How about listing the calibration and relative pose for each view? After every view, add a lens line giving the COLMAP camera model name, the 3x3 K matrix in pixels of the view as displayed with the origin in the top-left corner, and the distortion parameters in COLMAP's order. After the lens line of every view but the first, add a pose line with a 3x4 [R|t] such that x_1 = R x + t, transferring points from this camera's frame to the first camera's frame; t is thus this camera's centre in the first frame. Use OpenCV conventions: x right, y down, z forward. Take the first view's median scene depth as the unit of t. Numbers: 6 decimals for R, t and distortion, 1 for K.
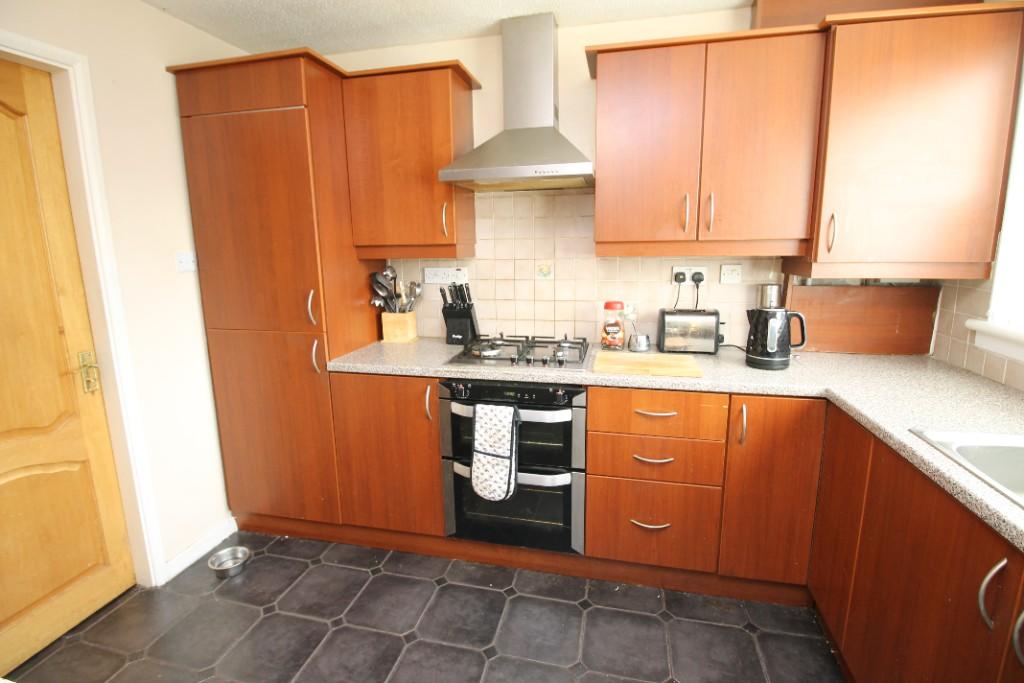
lens RADIAL K [[476.8, 0, 504.6], [0, 476.8, 339.3], [0, 0, 1]] dist [-0.006774, -0.003442]
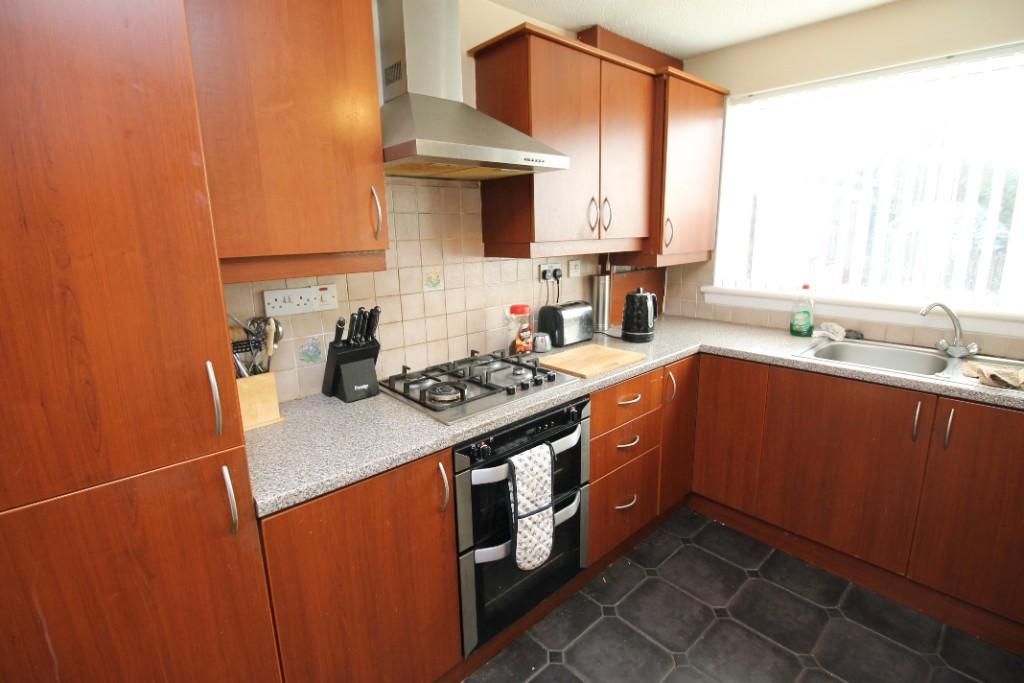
lens RADIAL K [[476.8, 0, 506.4], [0, 476.8, 338.6], [0, 0, 1]] dist [-0.006774, -0.003442]
pose [[0.570971, -0.180217, 0.800945, -0.629607], [0.178660, 0.979503, 0.093032, -0.121897], [-0.801294, 0.089979, 0.591466, 0.532148]]
